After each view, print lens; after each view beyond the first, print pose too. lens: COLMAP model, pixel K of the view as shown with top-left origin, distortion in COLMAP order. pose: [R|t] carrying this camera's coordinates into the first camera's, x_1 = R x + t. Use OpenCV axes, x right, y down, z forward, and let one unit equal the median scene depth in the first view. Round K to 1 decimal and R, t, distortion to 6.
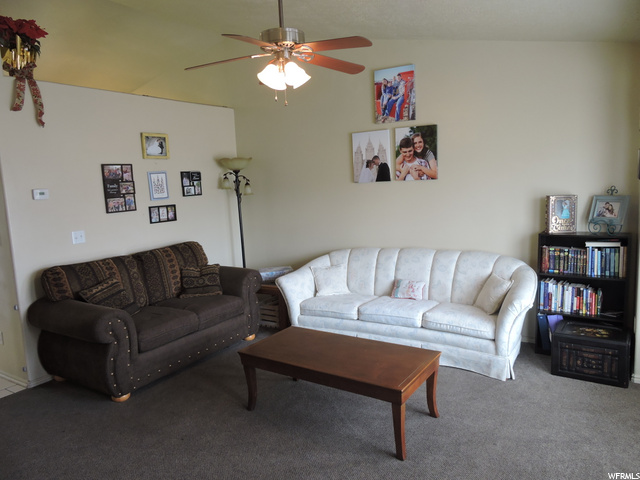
lens RADIAL K [[459.1, 0, 324.2], [0, 459.1, 239.0], [0, 0, 1]] dist [-0.005123, -0.000647]
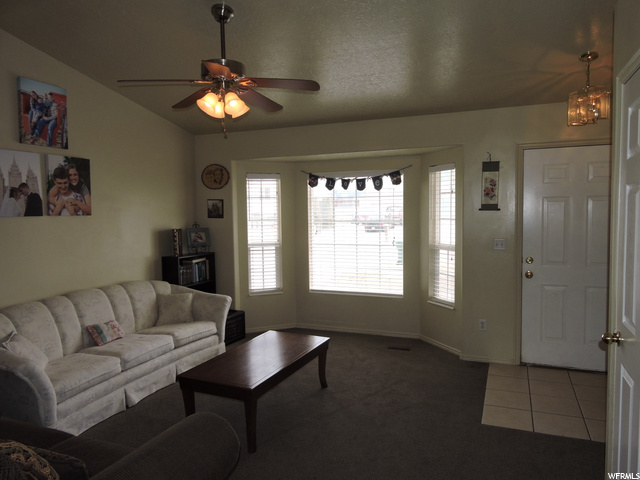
lens RADIAL K [[459.1, 0, 322.1], [0, 459.1, 241.3], [0, 0, 1]] dist [-0.005123, -0.000647]
pose [[-0.170024, -0.019546, 0.985246, -0.773036], [0.144044, 0.988572, 0.044470, -0.047686], [-0.974855, 0.149480, -0.165265, 0.679306]]
